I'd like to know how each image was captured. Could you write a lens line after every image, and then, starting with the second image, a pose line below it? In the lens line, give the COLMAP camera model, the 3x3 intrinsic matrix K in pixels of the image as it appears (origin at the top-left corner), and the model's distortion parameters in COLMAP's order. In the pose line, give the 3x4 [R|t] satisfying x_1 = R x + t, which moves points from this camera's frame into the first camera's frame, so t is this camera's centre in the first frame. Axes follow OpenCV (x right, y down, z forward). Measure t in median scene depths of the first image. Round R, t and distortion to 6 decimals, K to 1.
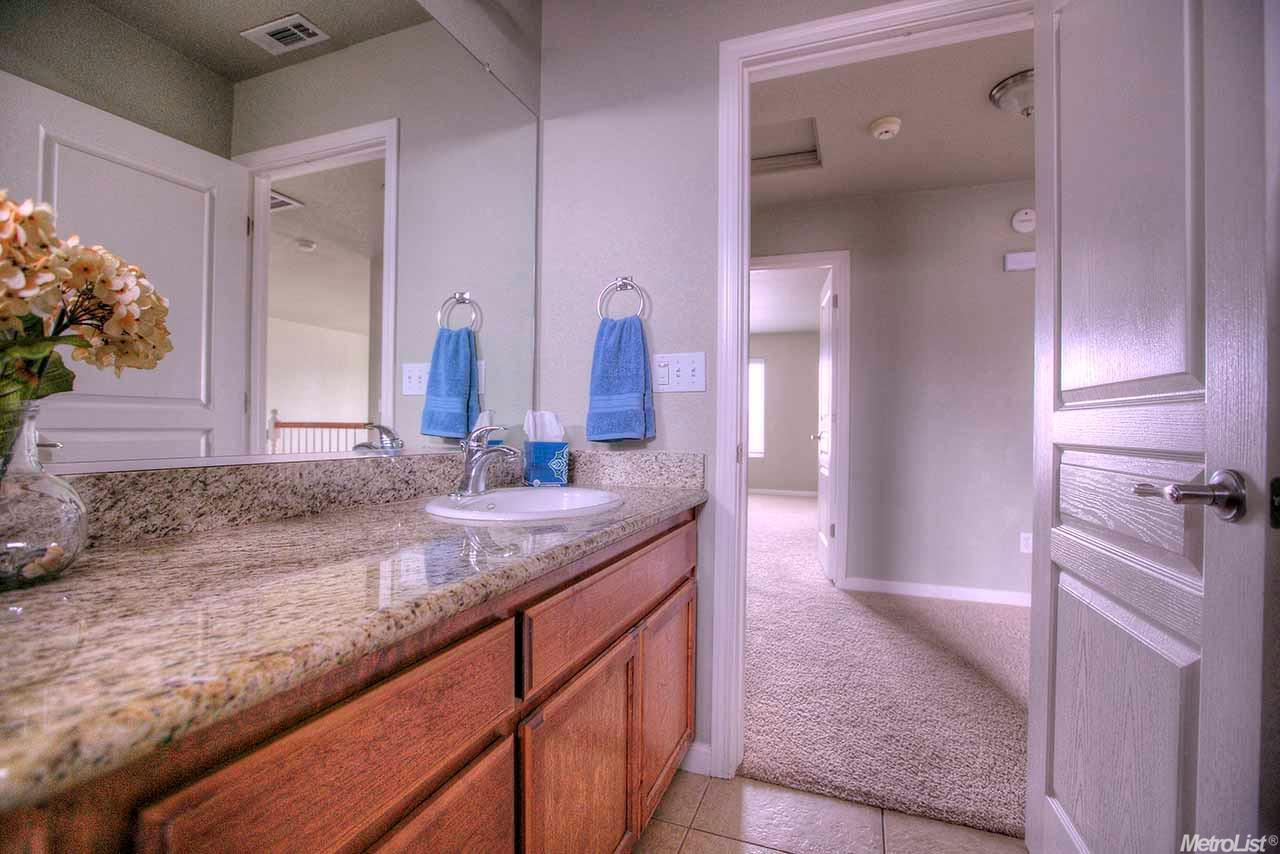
lens RADIAL K [[583.5, 0, 640.3], [0, 583.5, 426.7], [0, 0, 1]] dist [-0.024287, -0.000262]
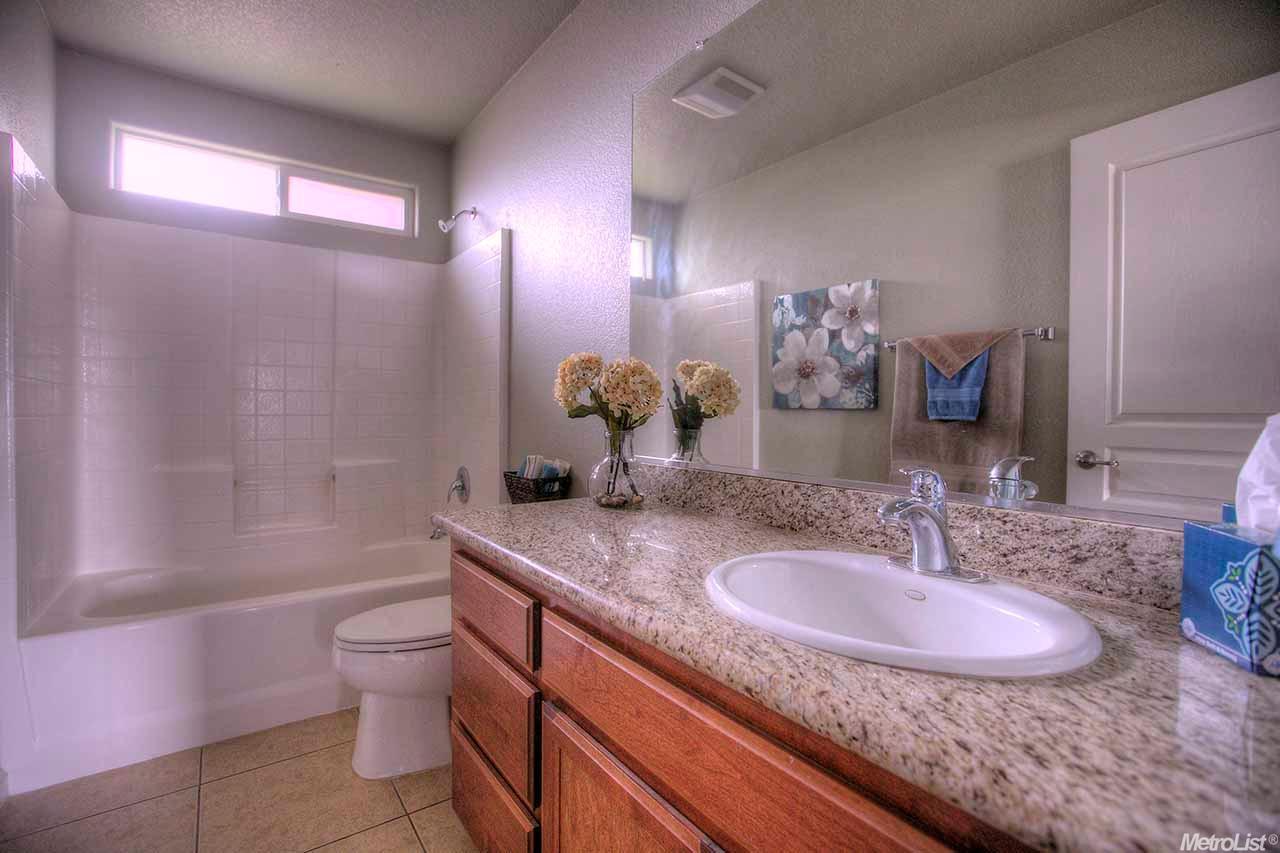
lens RADIAL K [[583.5, 0, 643.5], [0, 583.5, 423.9], [0, 0, 1]] dist [-0.024287, -0.000262]
pose [[-0.544582, -0.001128, -0.838707, 0.504331], [-0.016588, 0.999818, 0.009426, -0.055515], [0.838544, 0.019045, -0.544501, 1.334057]]
